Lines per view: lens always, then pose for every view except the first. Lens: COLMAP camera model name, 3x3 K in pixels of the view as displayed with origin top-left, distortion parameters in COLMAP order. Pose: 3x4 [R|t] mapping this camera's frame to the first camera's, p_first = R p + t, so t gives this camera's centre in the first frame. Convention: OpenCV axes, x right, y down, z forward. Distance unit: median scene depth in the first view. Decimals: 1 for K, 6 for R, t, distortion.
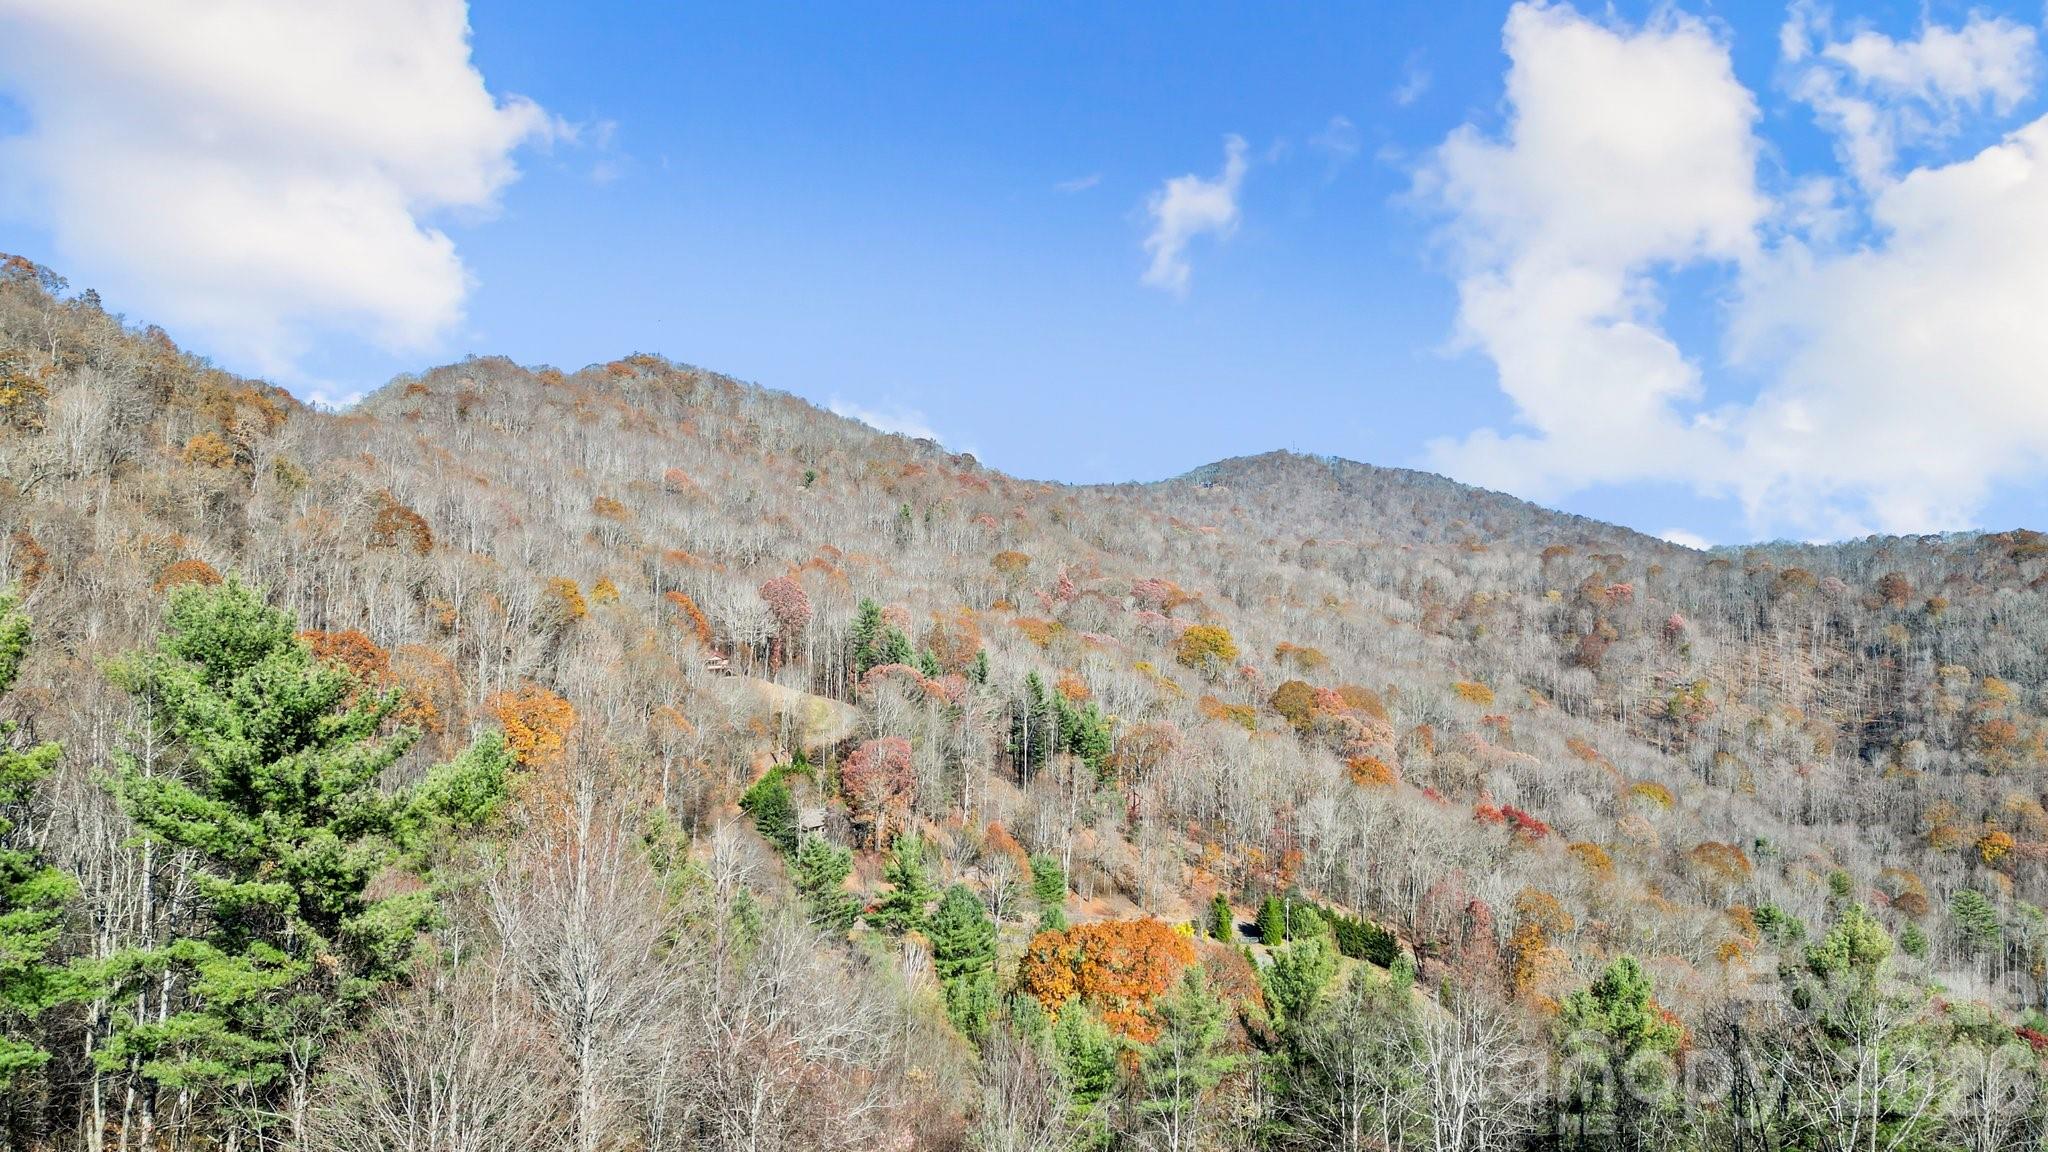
lens RADIAL K [[1427.9, 0, 1024.0], [0, 1427.9, 576.0], [0, 0, 1]] dist [0.078980, -0.075022]
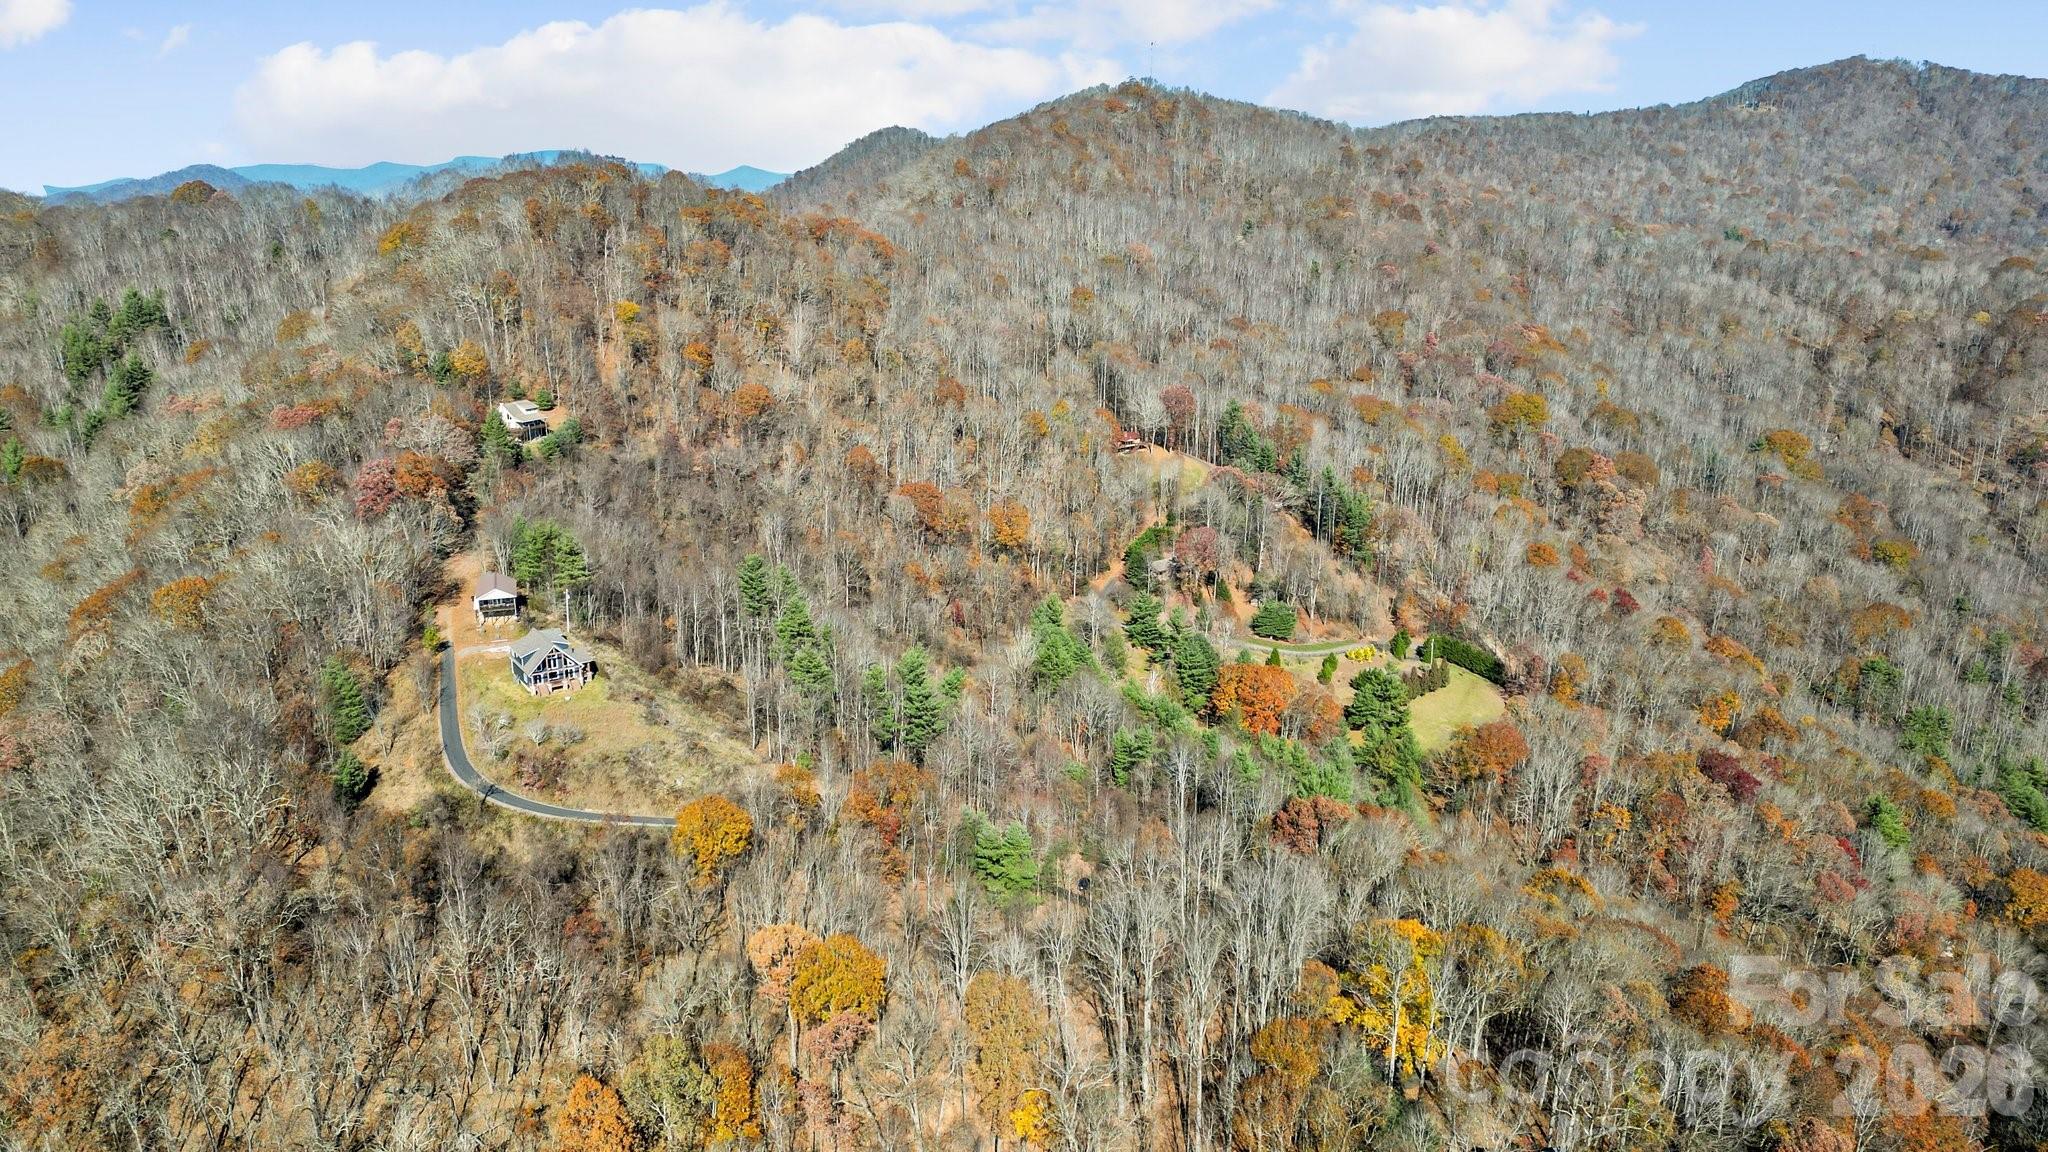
lens RADIAL K [[1428.0, 0, 1019.1], [0, 1428.0, 568.5], [0, 0, 1]] dist [0.077804, -0.074671]
pose [[0.932954, 0.090832, -0.348348, 0.133318], [0.010974, 0.960020, 0.279717, -0.143613], [0.359829, -0.264786, 0.894657, -0.284872]]
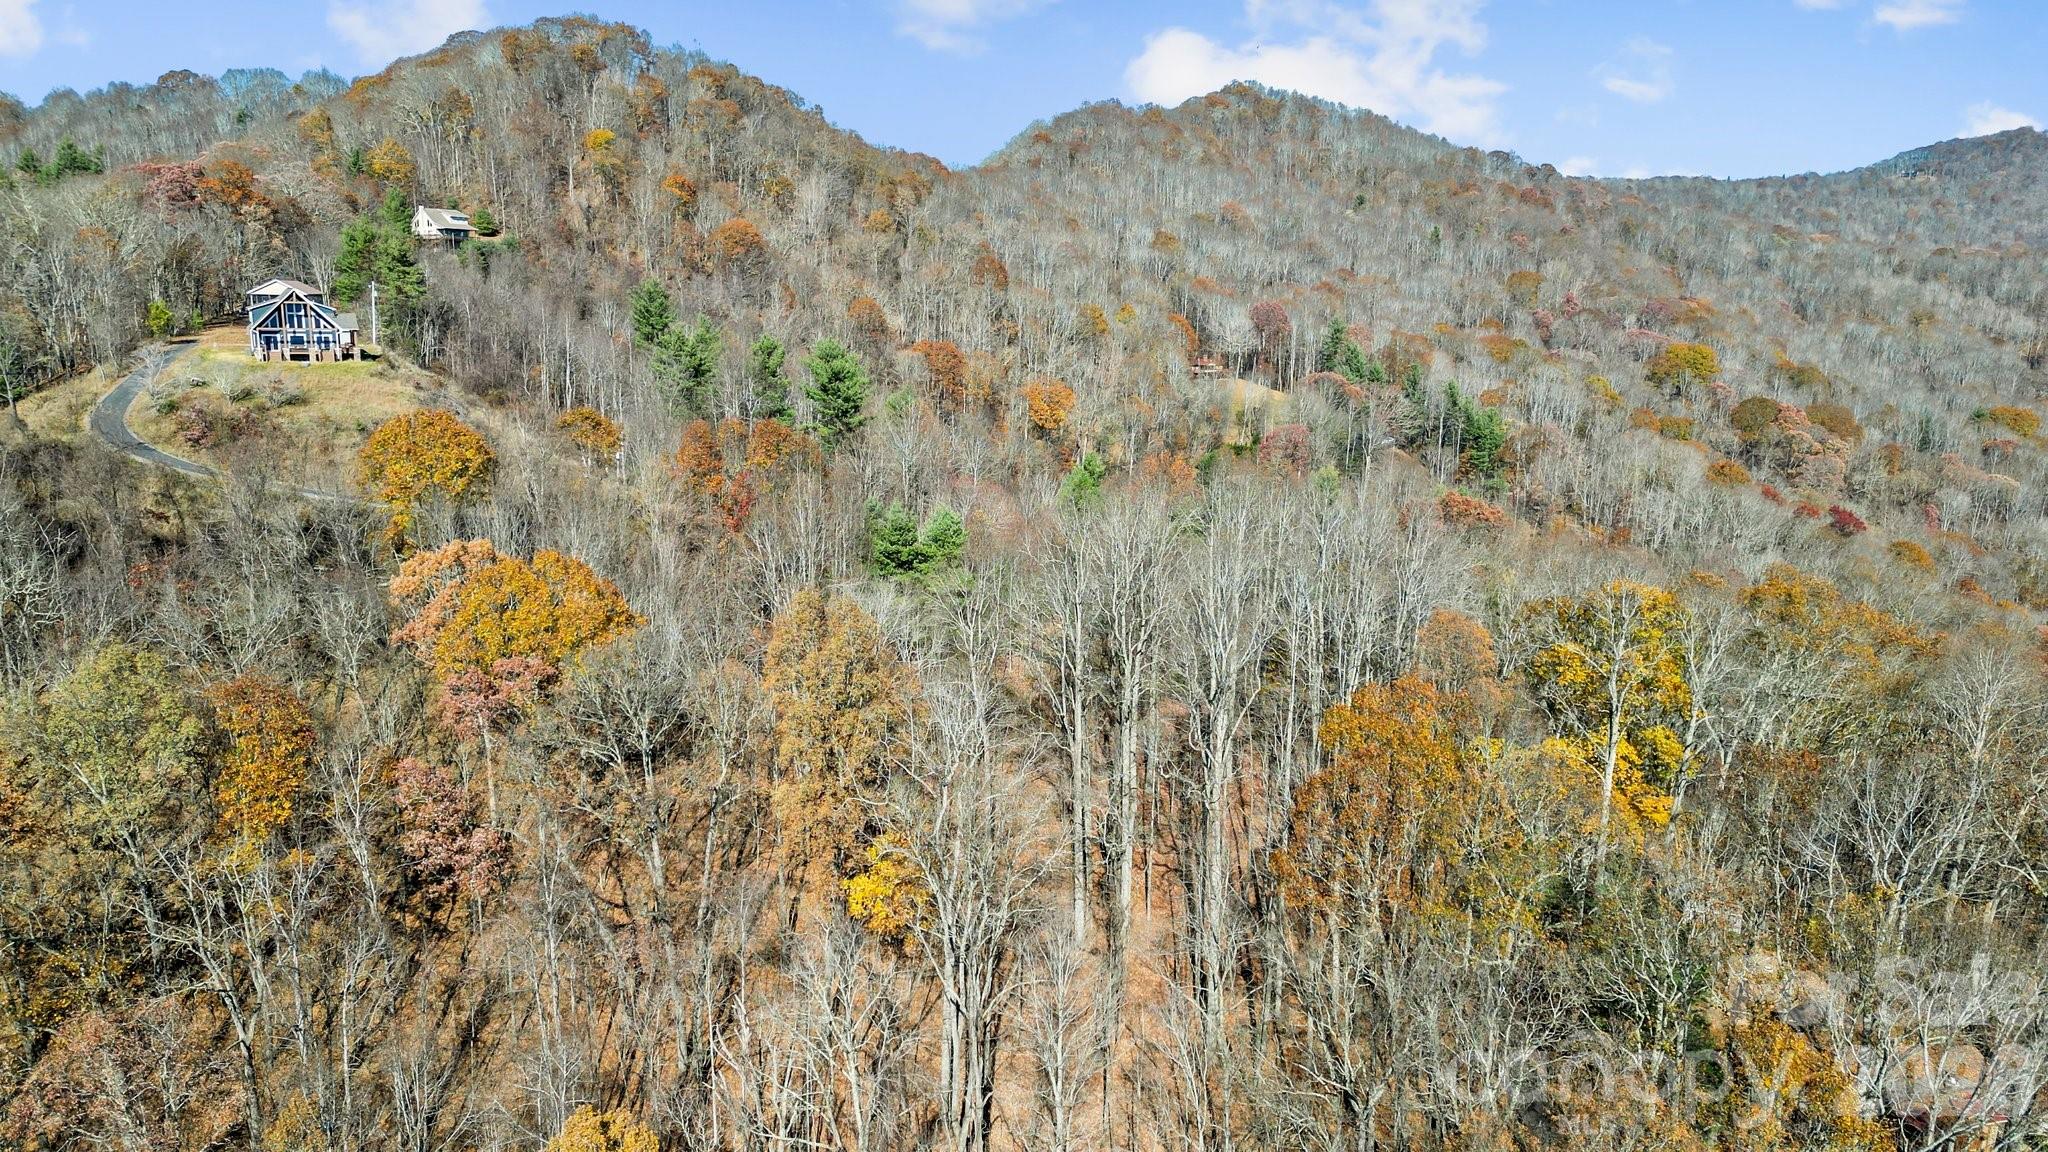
lens RADIAL K [[1427.9, 0, 1024.0], [0, 1427.9, 576.0], [0, 0, 1]] dist [0.078980, -0.075022]
pose [[0.903543, 0.089275, -0.419094, 0.116247], [-0.002501, 0.979138, 0.203183, -0.011338], [0.428490, -0.182537, 0.884916, -0.166701]]
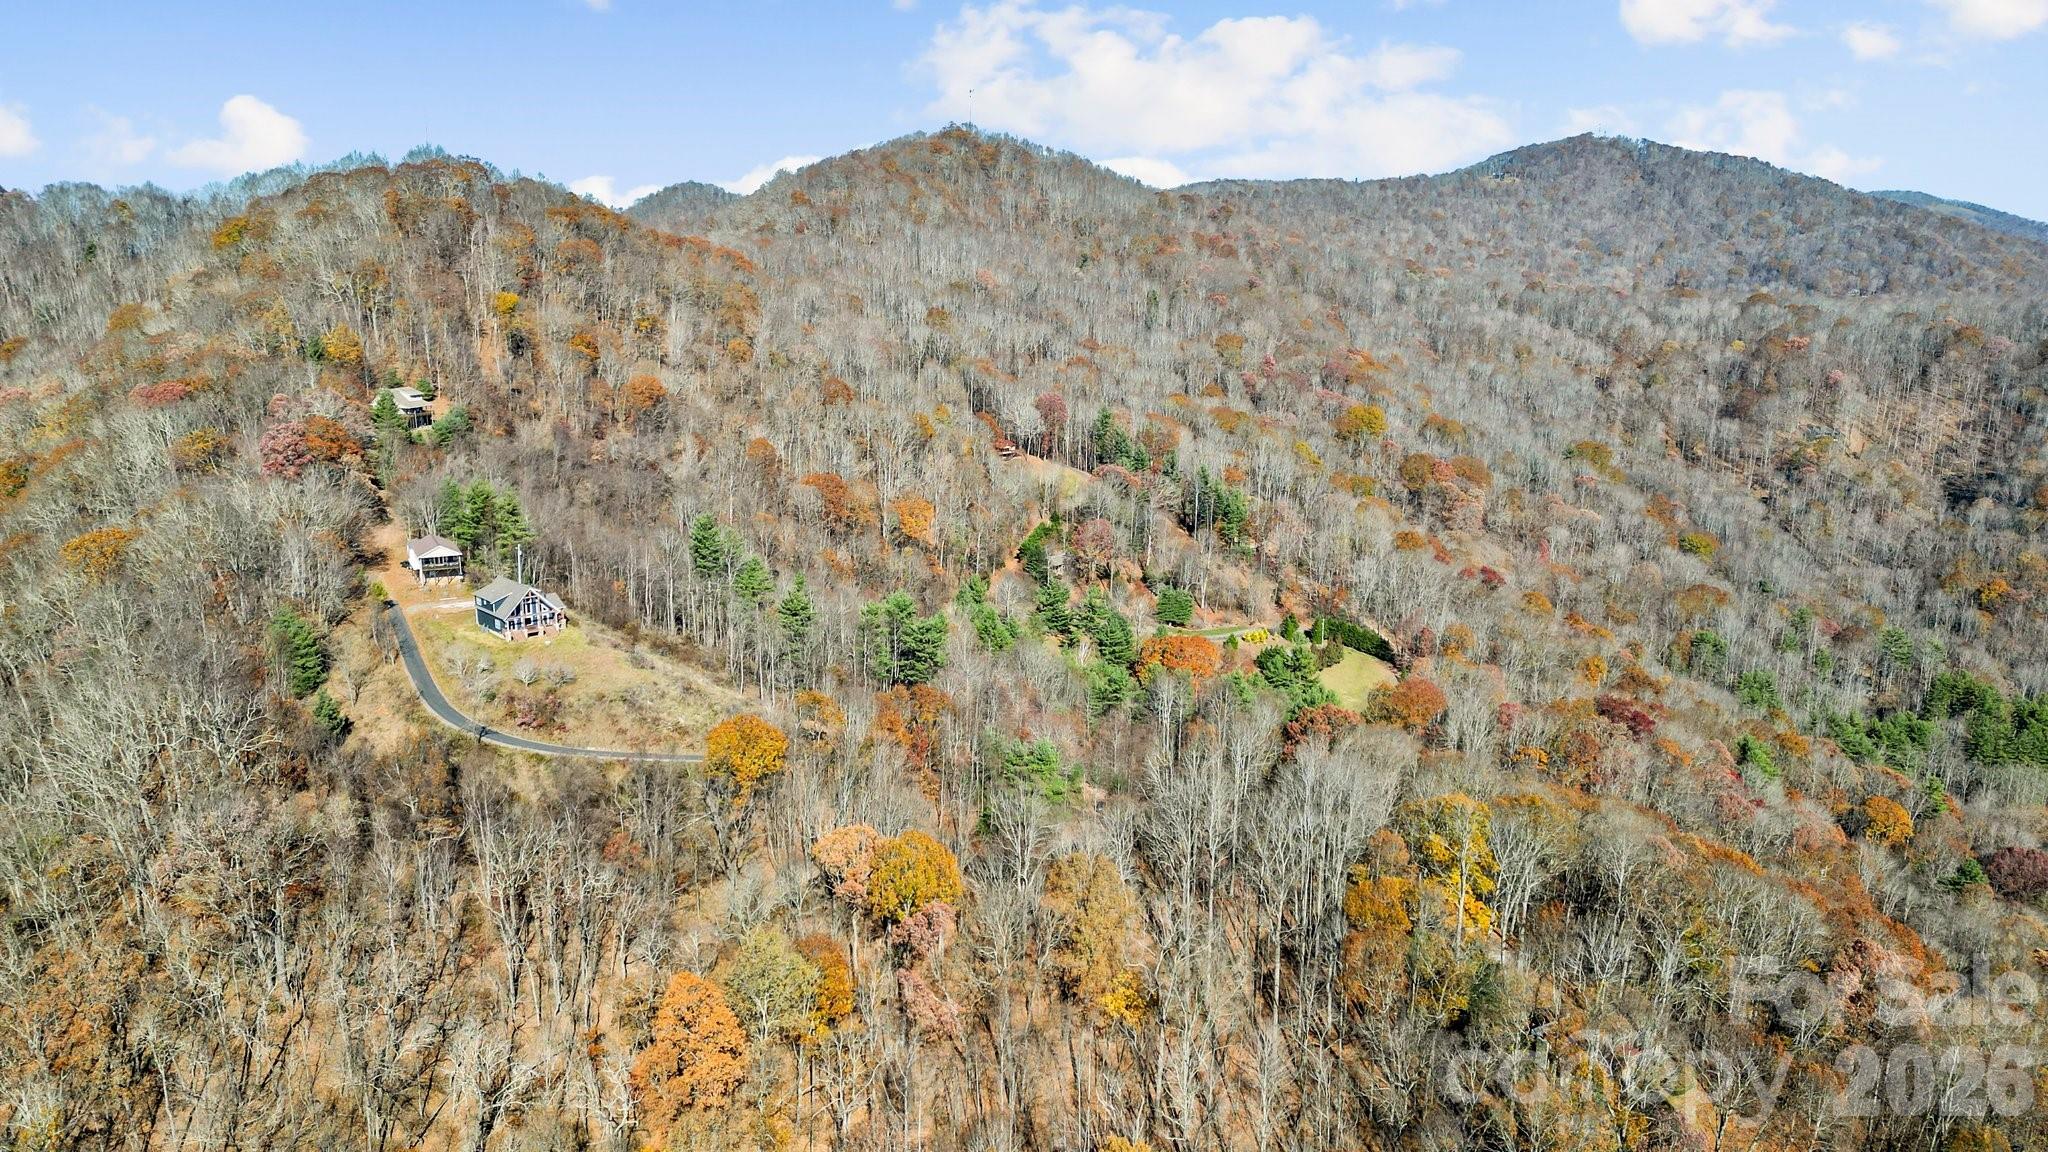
lens RADIAL K [[1428.0, 0, 1019.1], [0, 1428.0, 568.5], [0, 0, 1]] dist [0.077804, -0.074671]
pose [[0.976946, 0.048762, -0.207845, 0.077573], [0.000971, 0.972541, 0.232728, -0.104505], [0.213487, -0.227564, 0.950073, -0.310278]]
